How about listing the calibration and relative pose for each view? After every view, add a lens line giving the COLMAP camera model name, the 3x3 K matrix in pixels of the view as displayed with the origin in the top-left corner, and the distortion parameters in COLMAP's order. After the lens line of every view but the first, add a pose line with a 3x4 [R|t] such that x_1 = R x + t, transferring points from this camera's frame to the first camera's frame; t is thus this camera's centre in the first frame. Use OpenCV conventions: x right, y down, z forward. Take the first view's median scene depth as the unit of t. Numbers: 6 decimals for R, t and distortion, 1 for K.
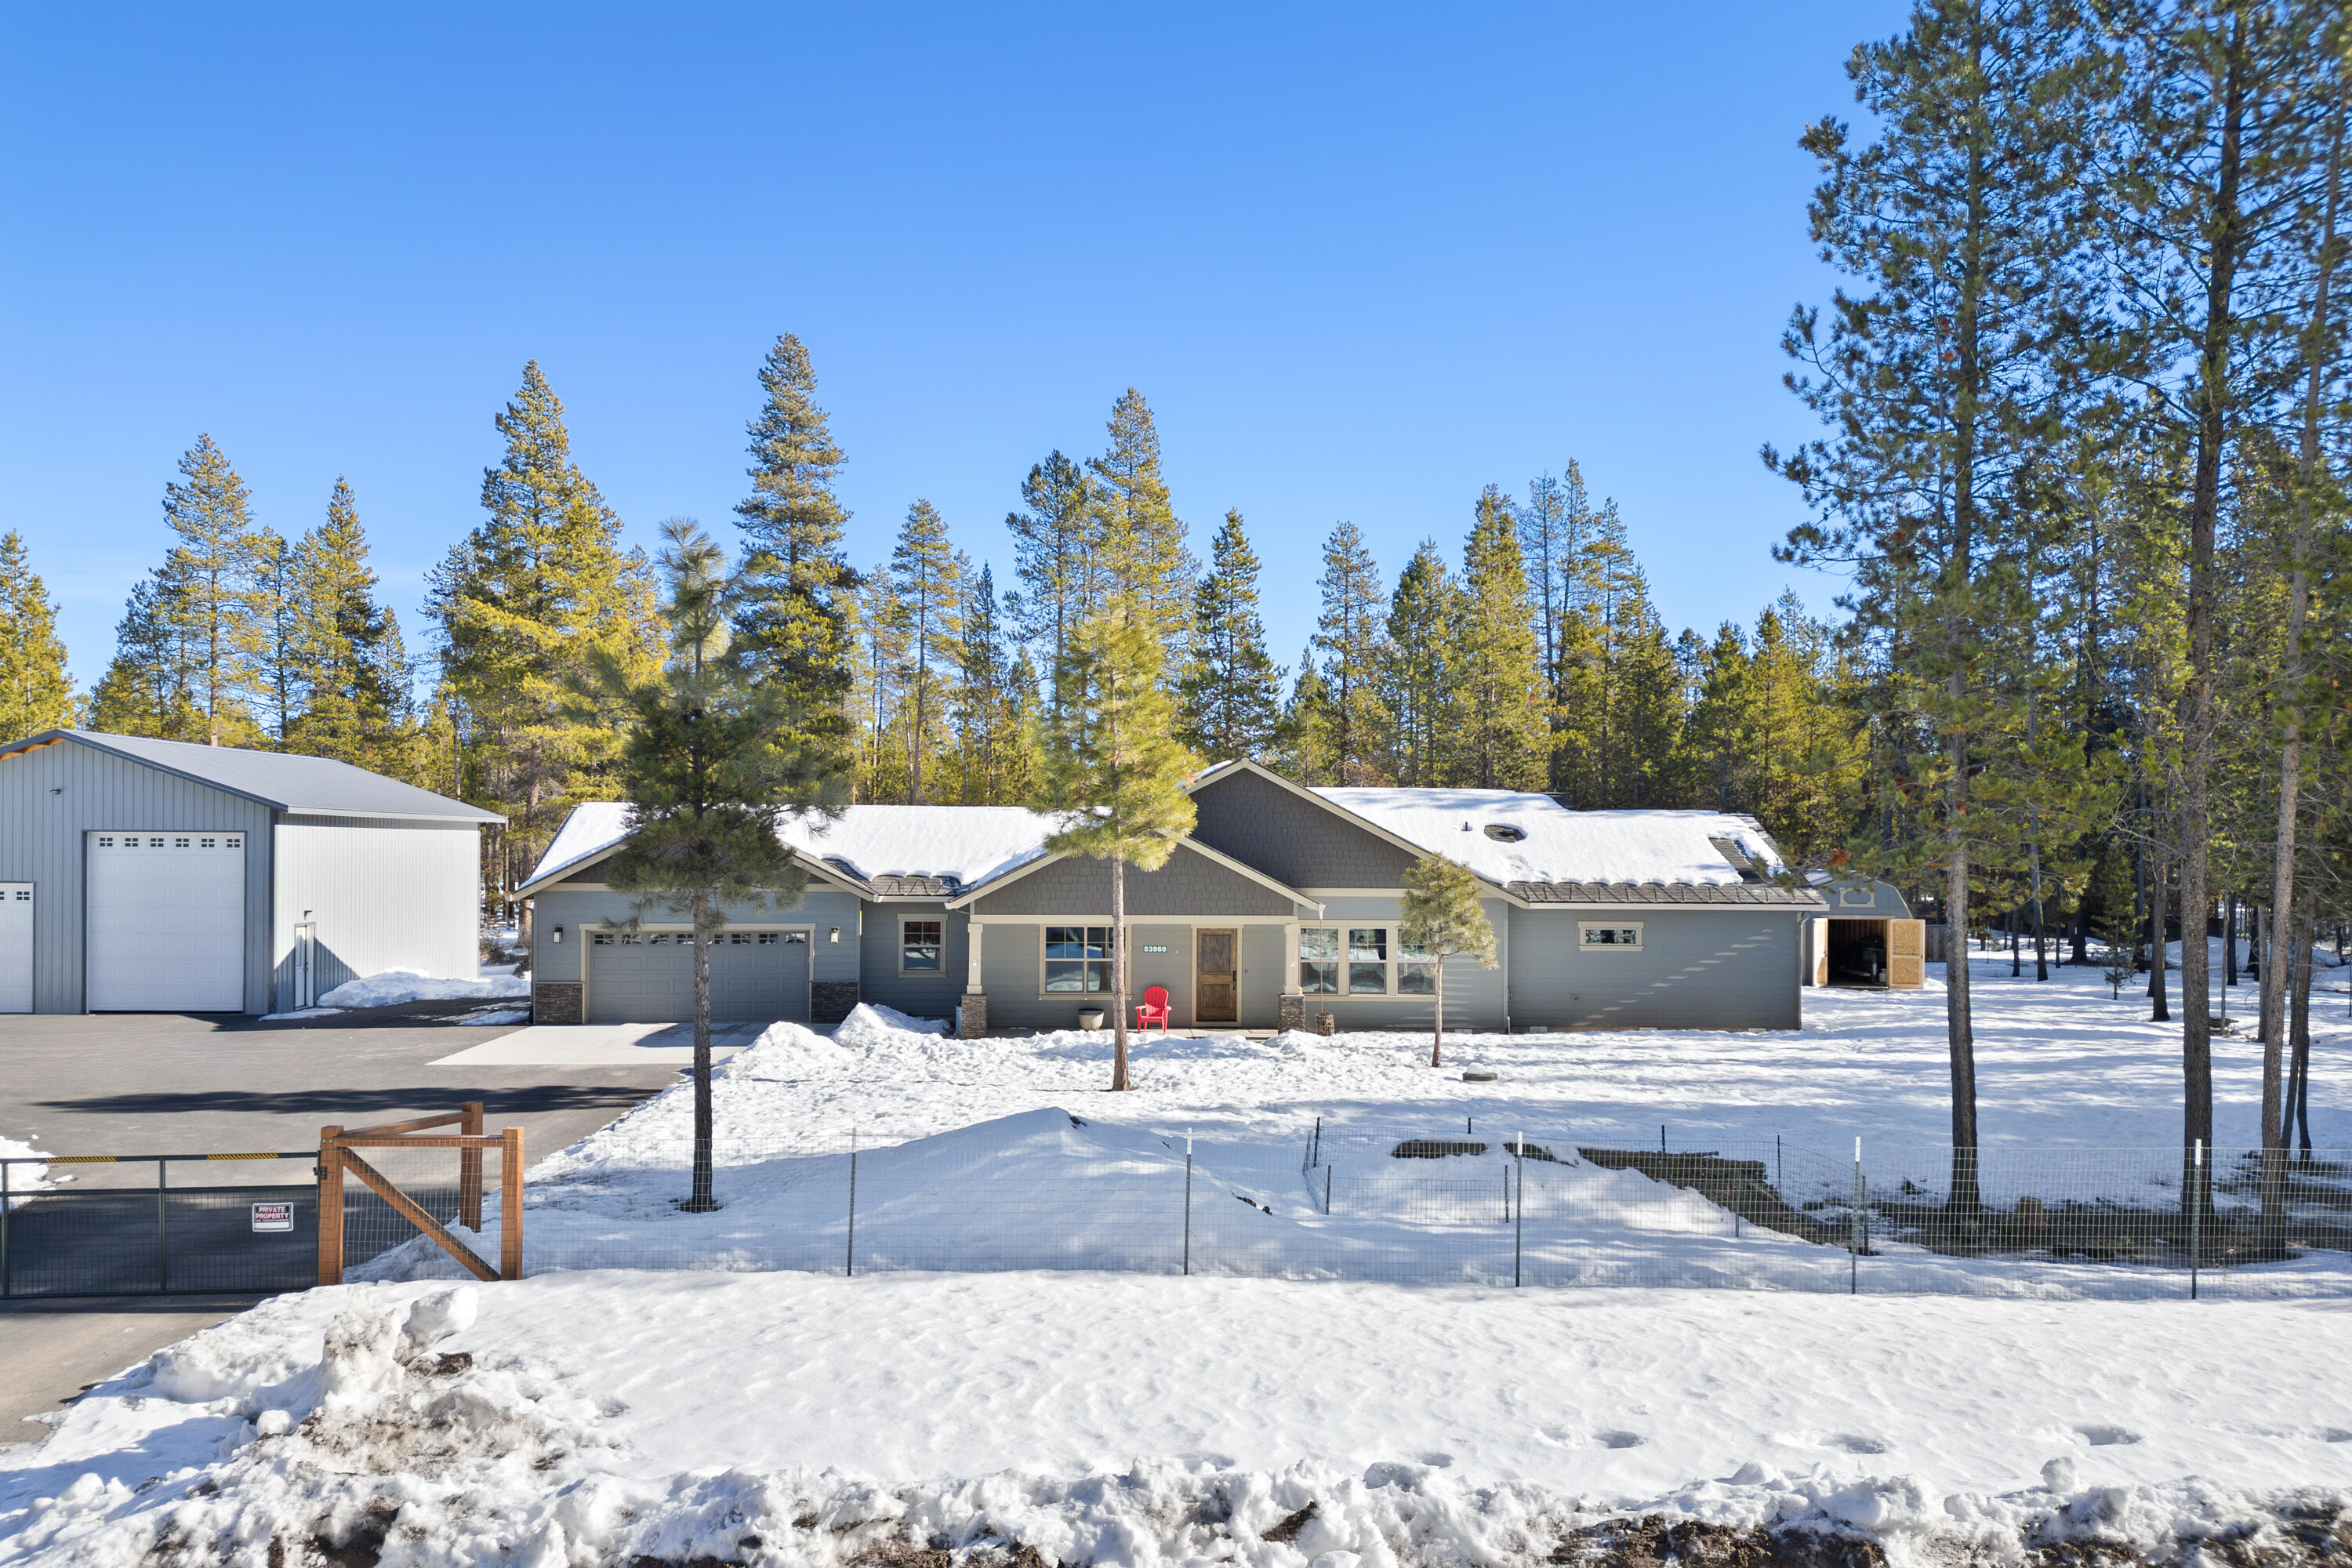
lens RADIAL K [[1637.1, 0, 1157.1], [0, 1637.1, 849.2], [0, 0, 1]] dist [0.089288, -0.077293]
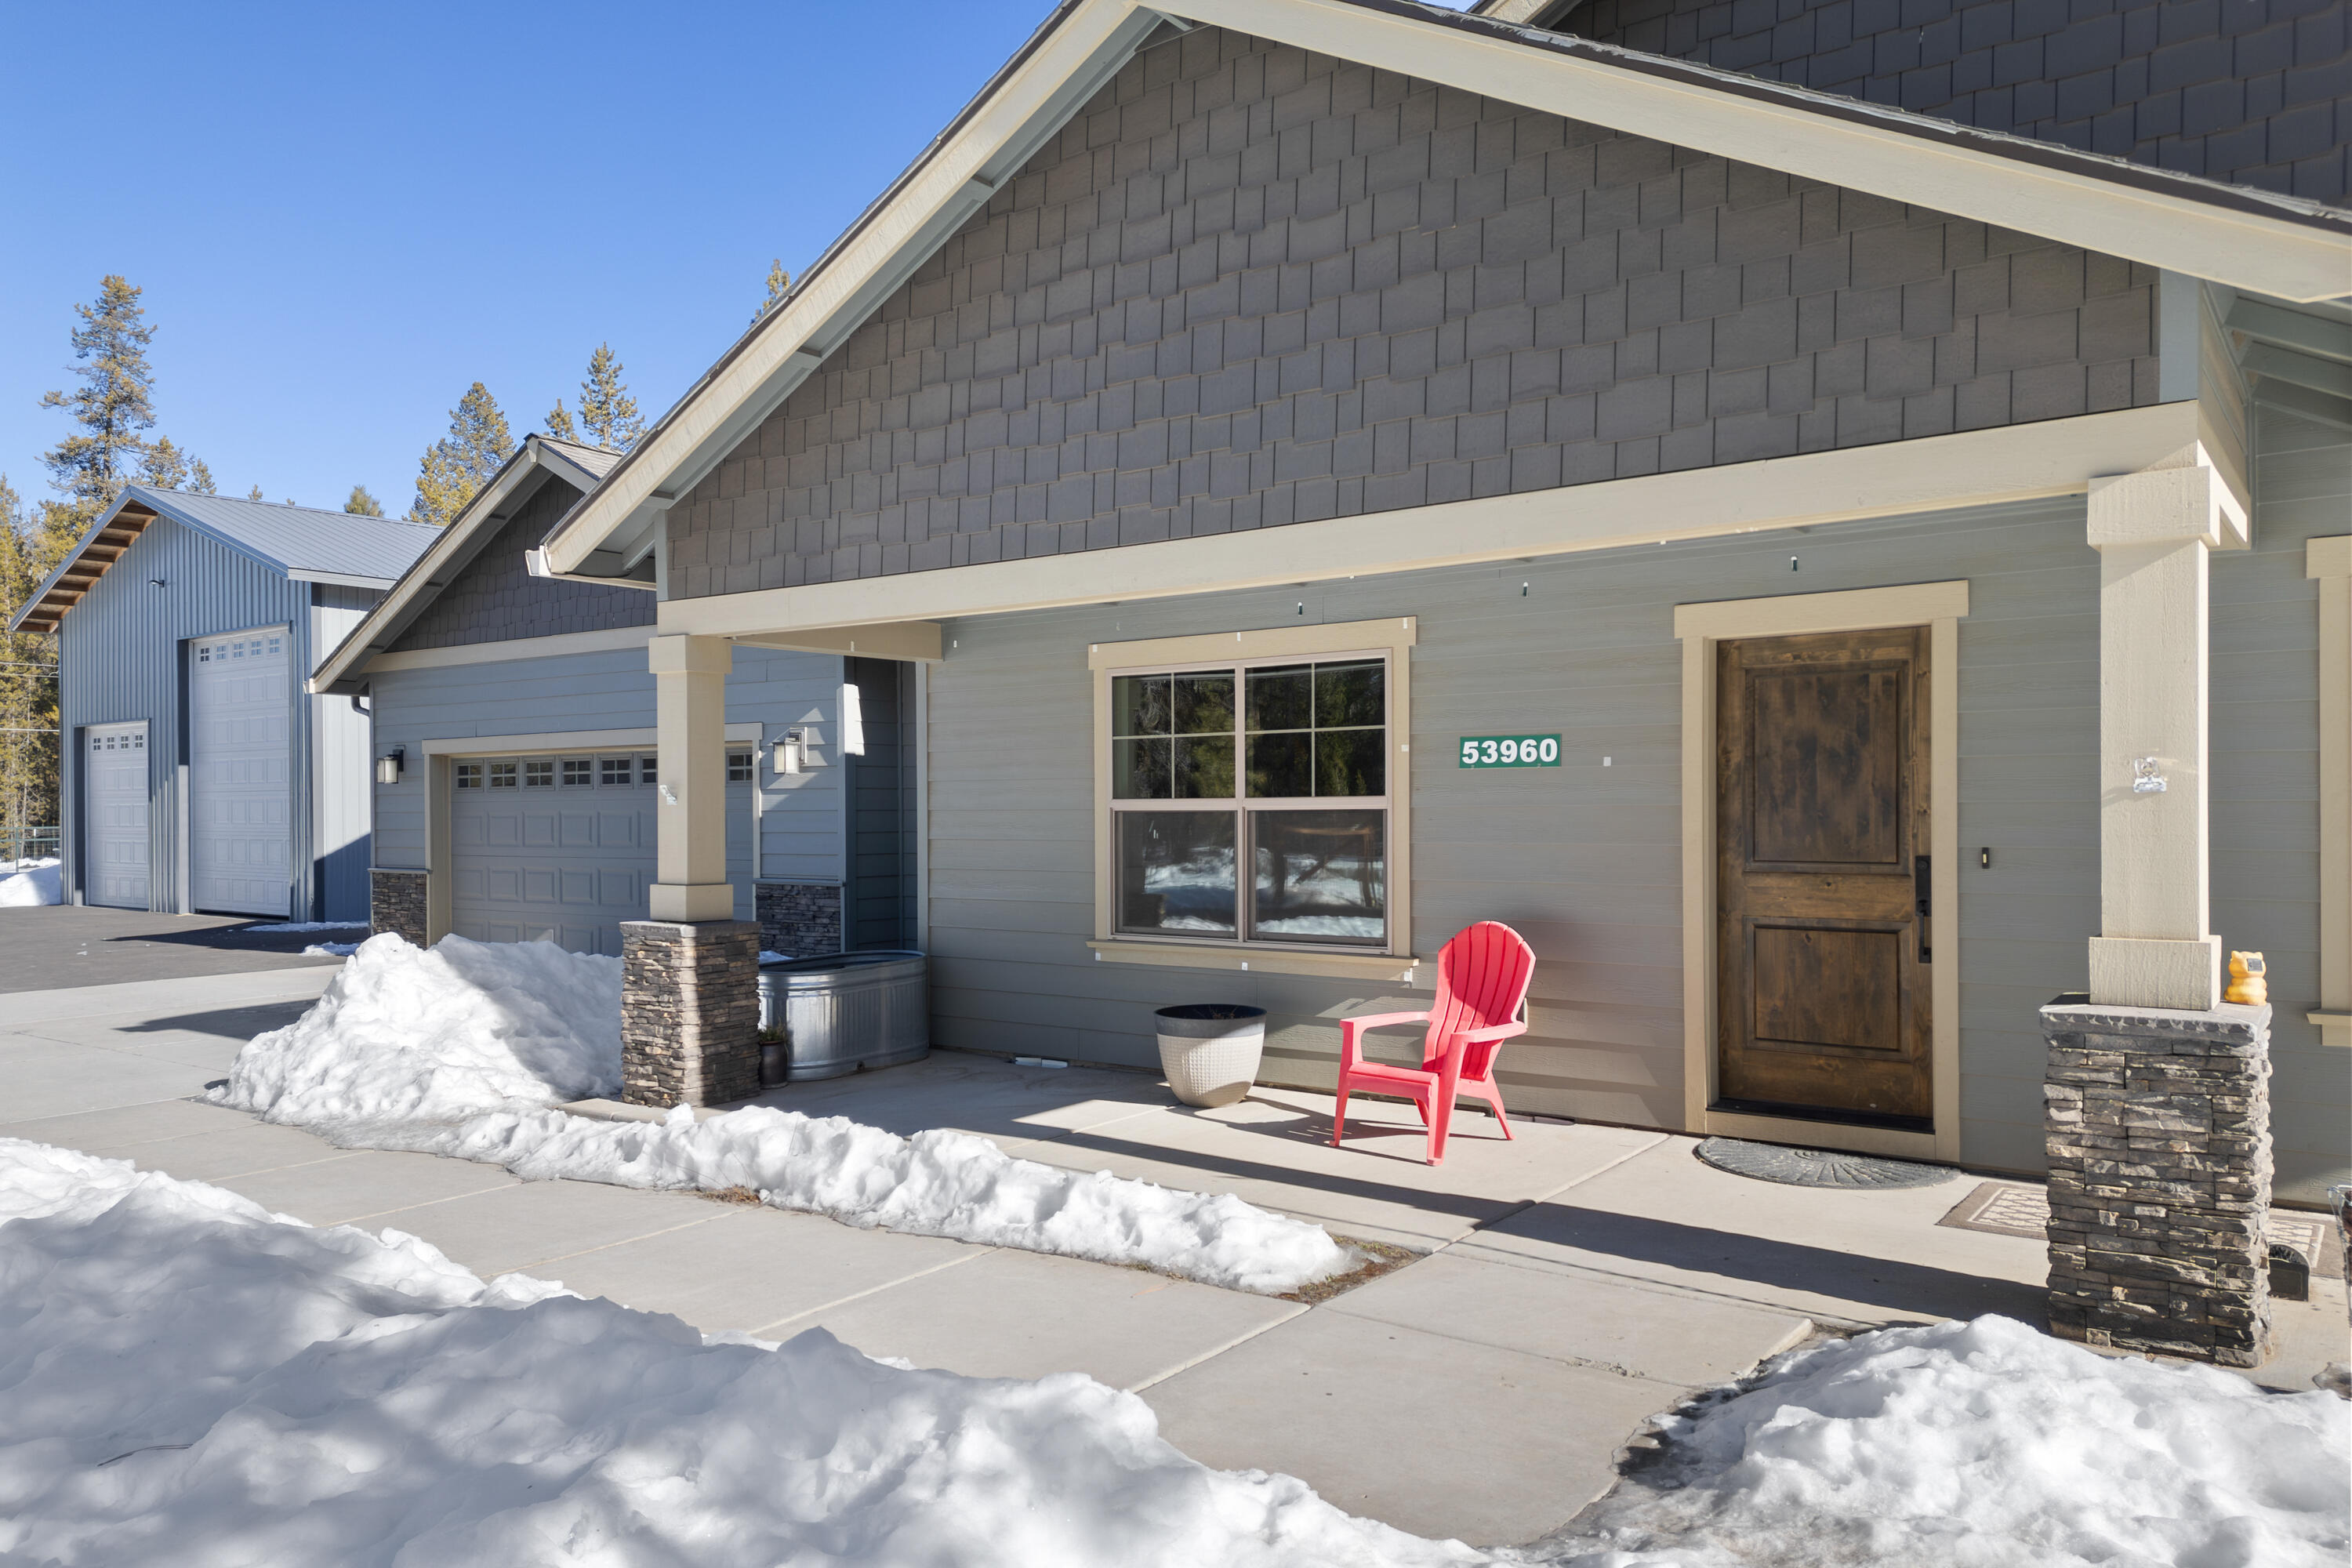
lens RADIAL K [[1637.1, 0, 1186.3], [0, 1637.1, 828.8], [0, 0, 1]] dist [0.089288, -0.077293]
pose [[0.770420, -0.003804, -0.637525, 0.090389], [0.011950, 0.999893, 0.008475, 0.060516], [0.637425, -0.014147, 0.770383, 0.704605]]
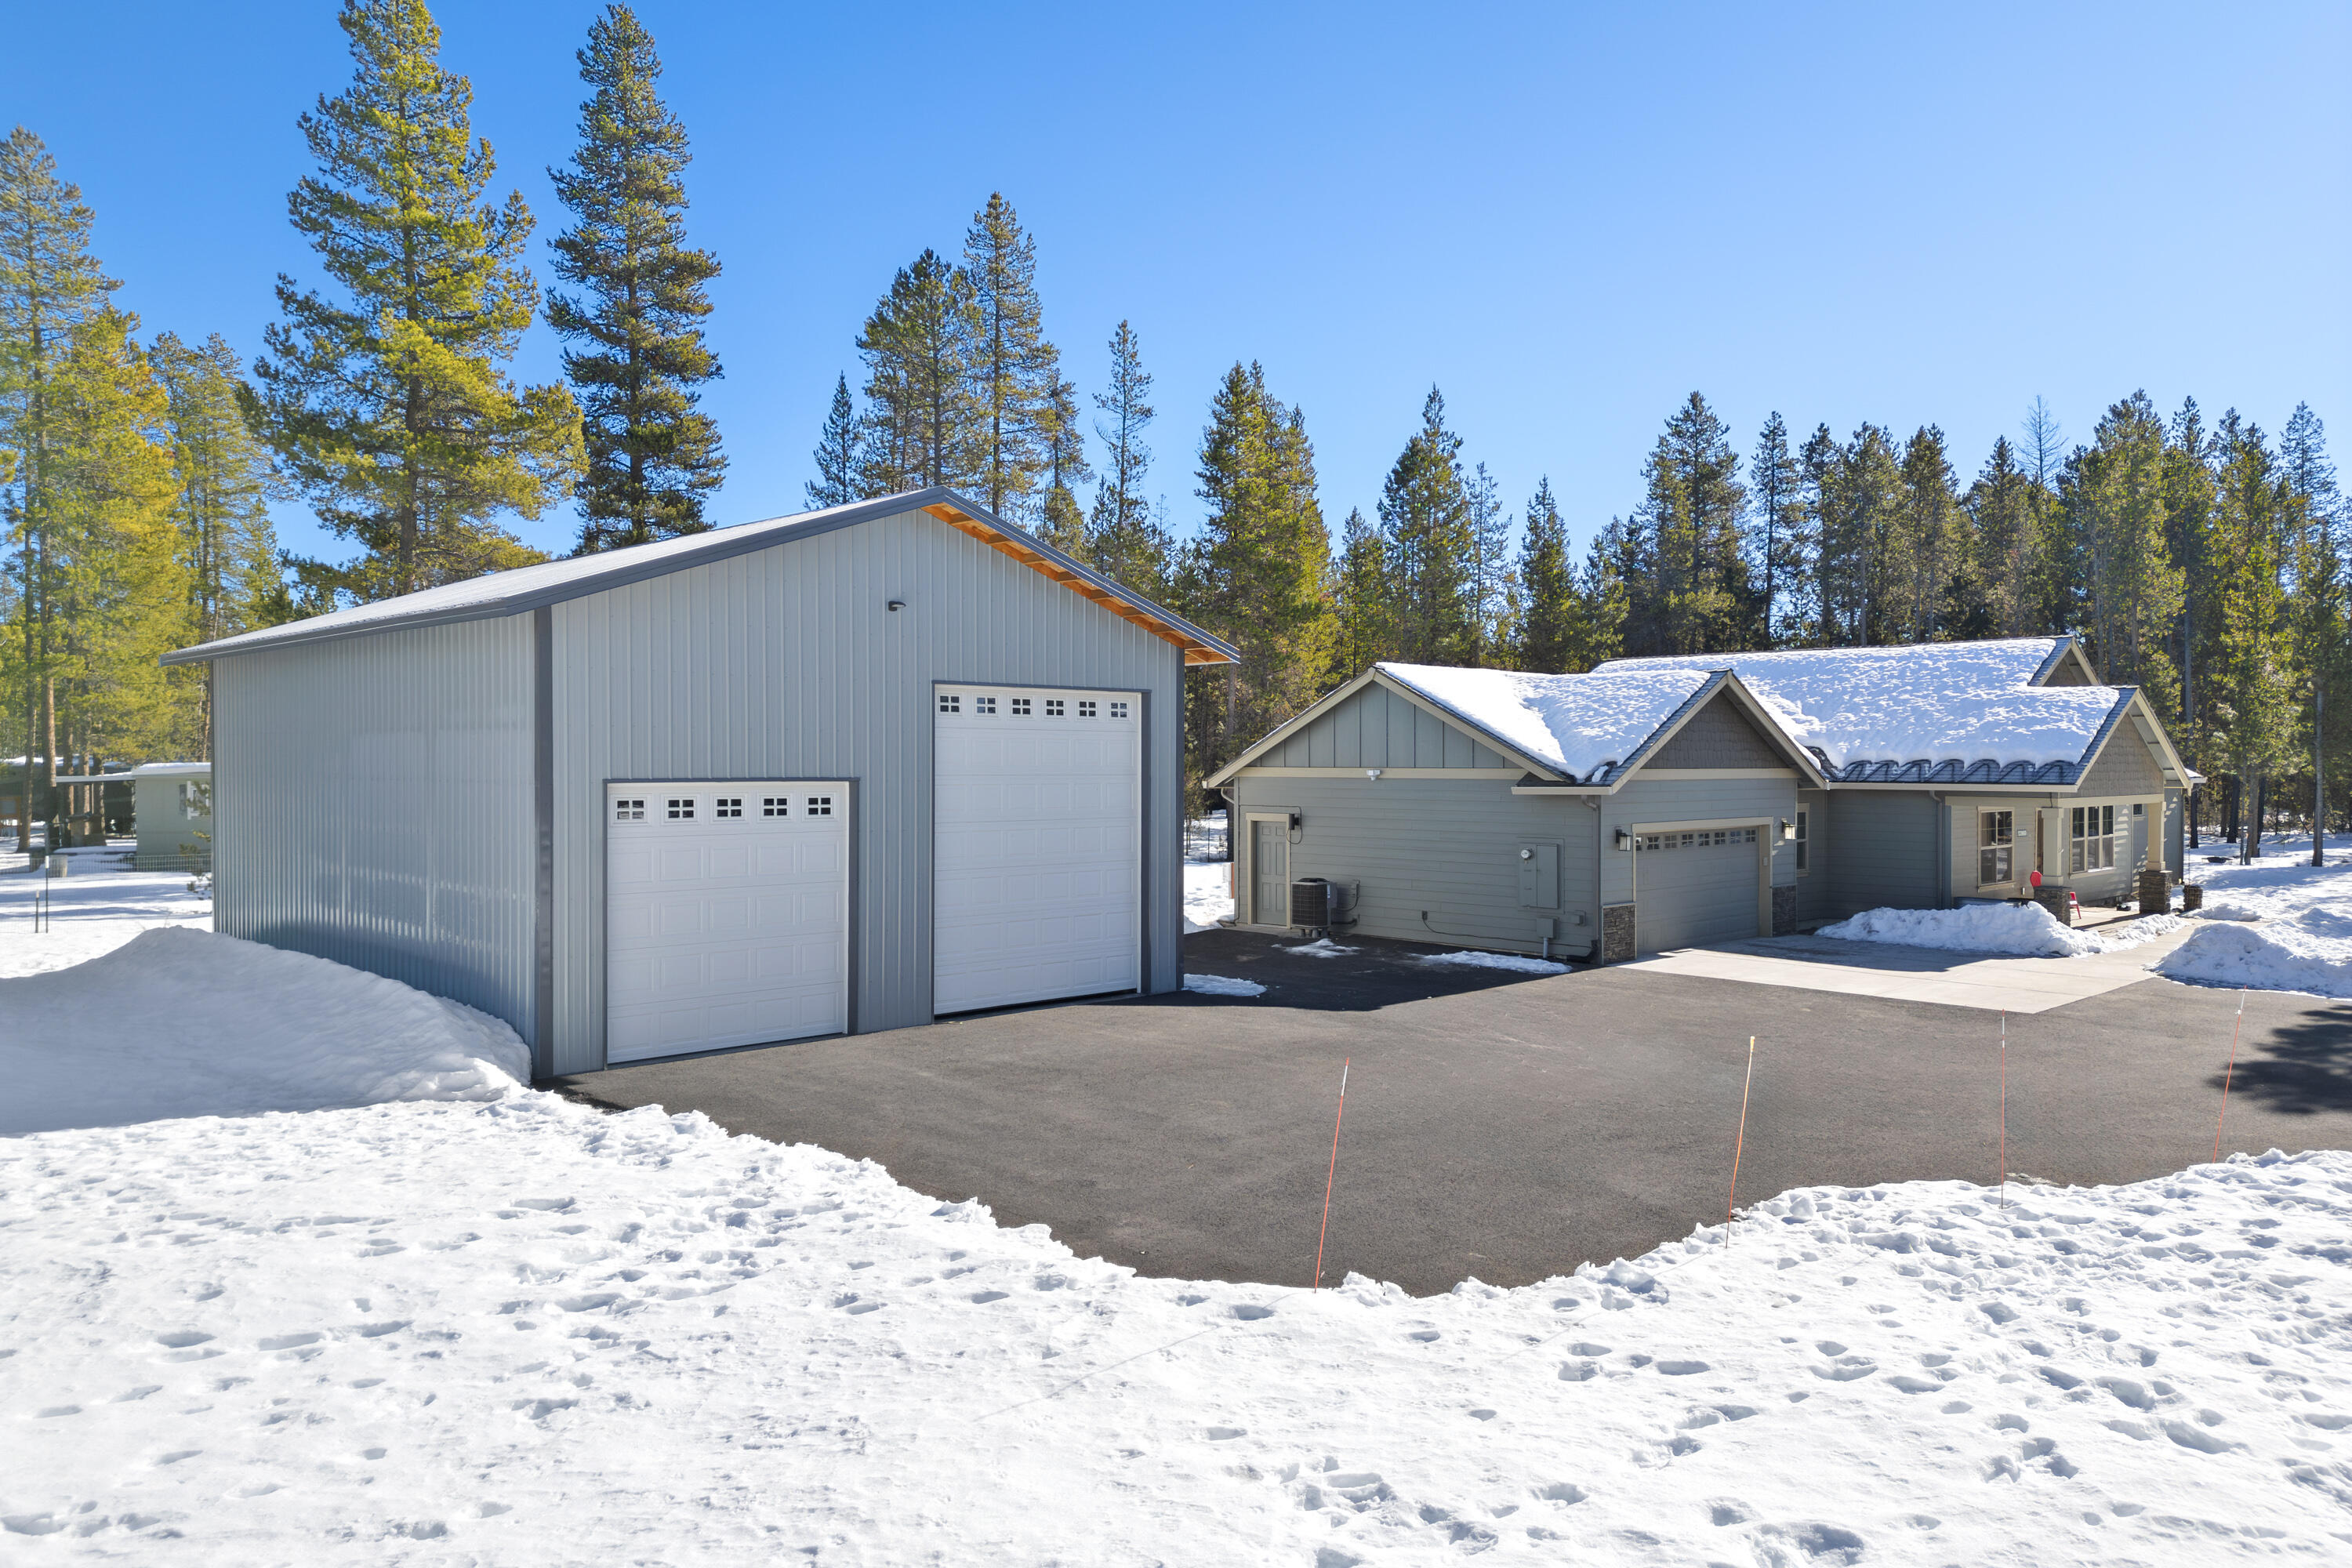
lens RADIAL K [[1637.1, 0, 1194.8], [0, 1637.1, 776.9], [0, 0, 1]] dist [0.089288, -0.077293]
pose [[0.739742, -0.010899, 0.672802, -0.888263], [0.002017, 0.999900, 0.013980, 0.011941], [-0.672887, -0.008984, 0.739690, 0.530830]]
